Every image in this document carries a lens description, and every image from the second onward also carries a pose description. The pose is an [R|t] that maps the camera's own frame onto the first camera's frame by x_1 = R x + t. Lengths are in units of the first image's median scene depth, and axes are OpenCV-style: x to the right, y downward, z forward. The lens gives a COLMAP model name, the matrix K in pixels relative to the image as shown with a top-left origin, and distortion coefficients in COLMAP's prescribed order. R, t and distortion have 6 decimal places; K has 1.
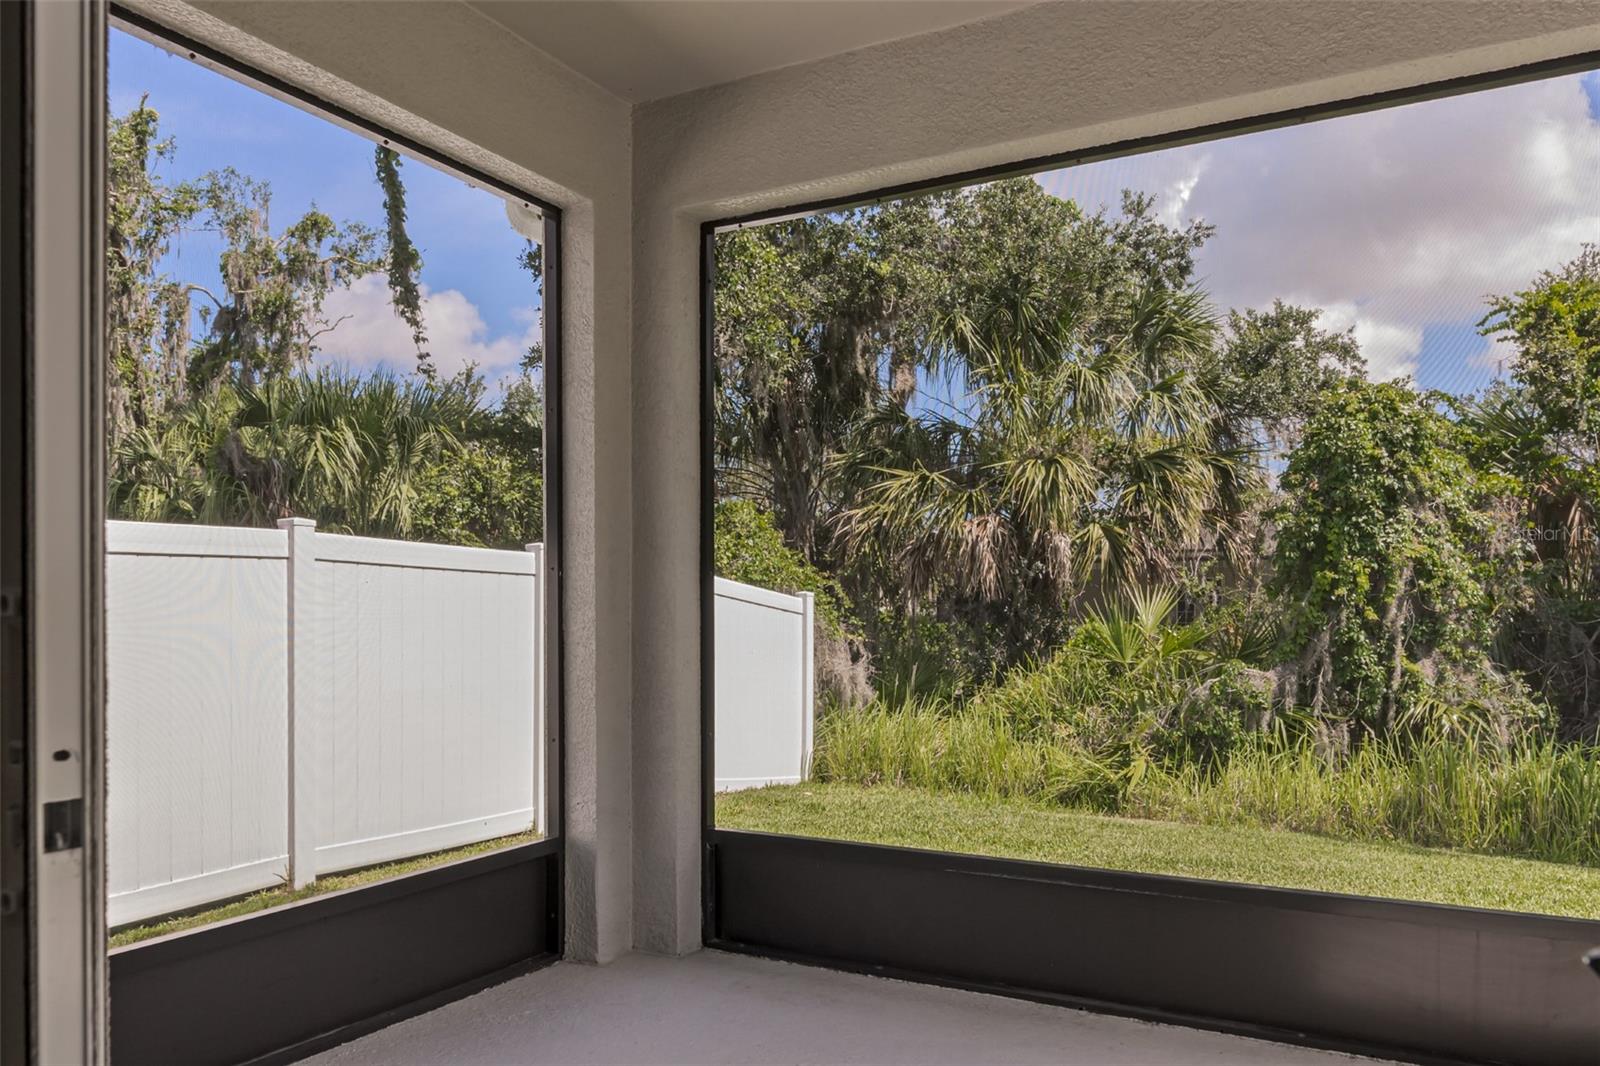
lens RADIAL K [[1118.5, 0, 846.2], [0, 1118.5, 569.0], [0, 0, 1]] dist [-0.002288, -0.000511]
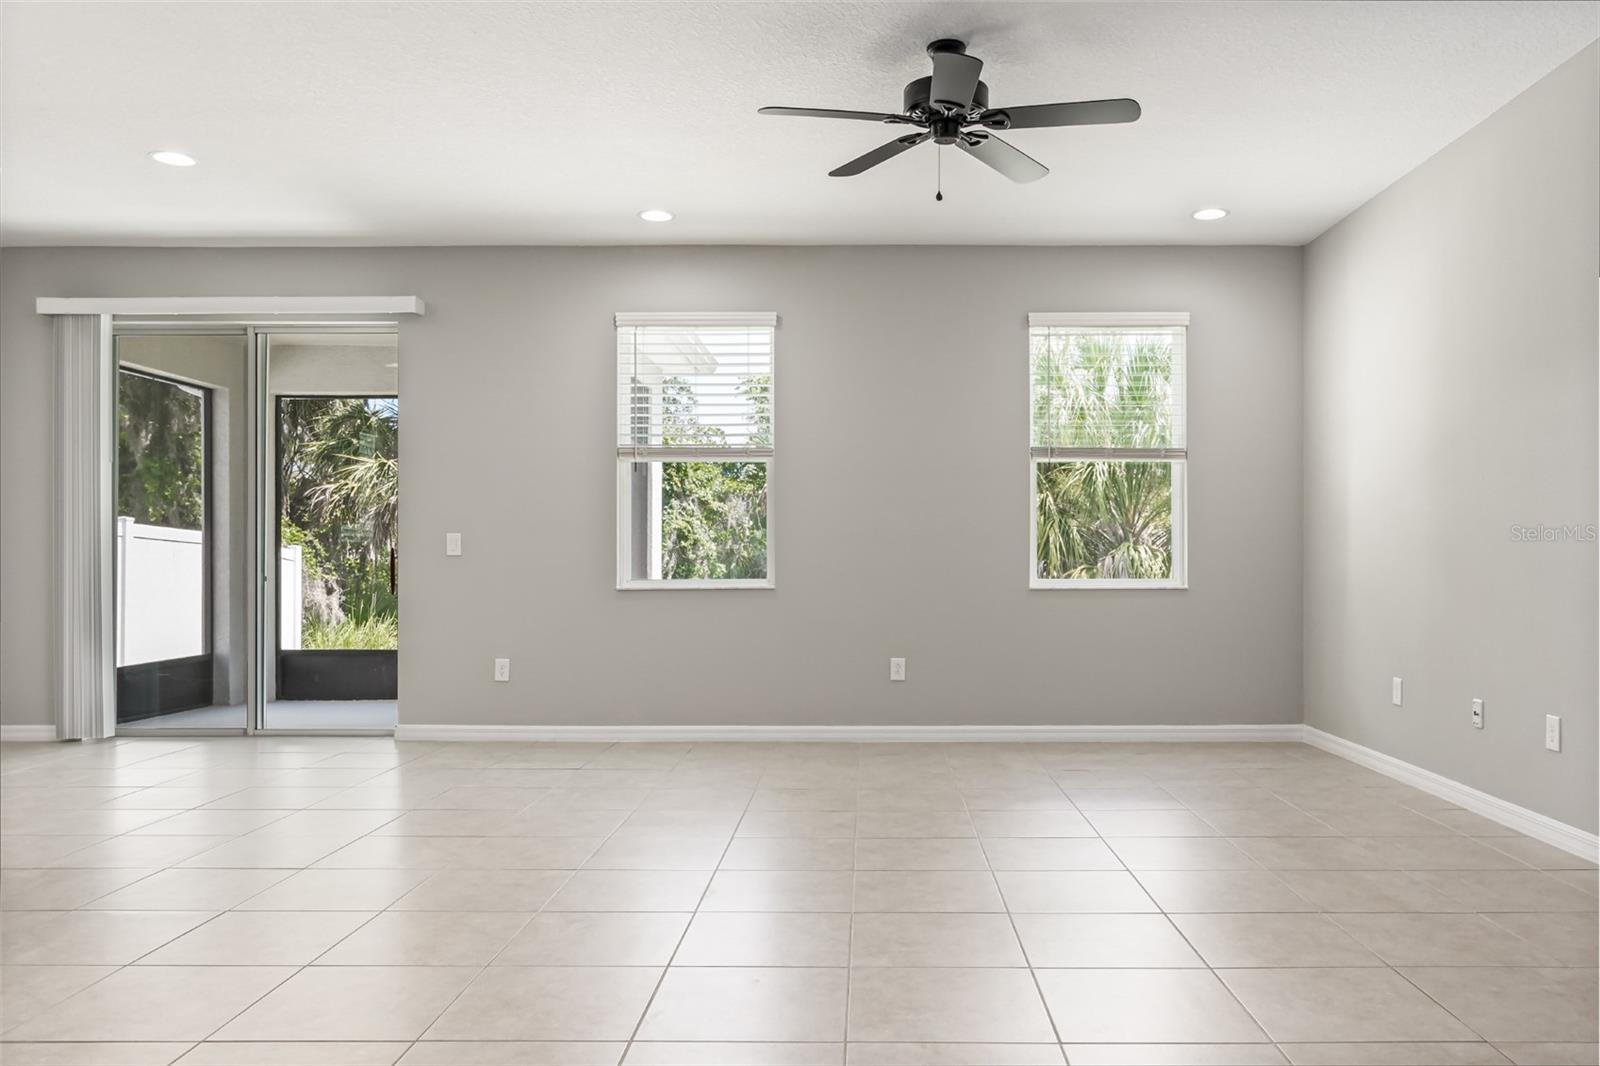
lens RADIAL K [[1118.5, 0, 846.2], [0, 1118.5, 569.0], [0, 0, 1]] dist [-0.002288, -0.000511]
pose [[0.897035, -0.004320, 0.441938, -0.032084], [-0.016450, 0.998933, 0.043155, -0.021349], [-0.441653, -0.045982, 0.896007, -0.572152]]
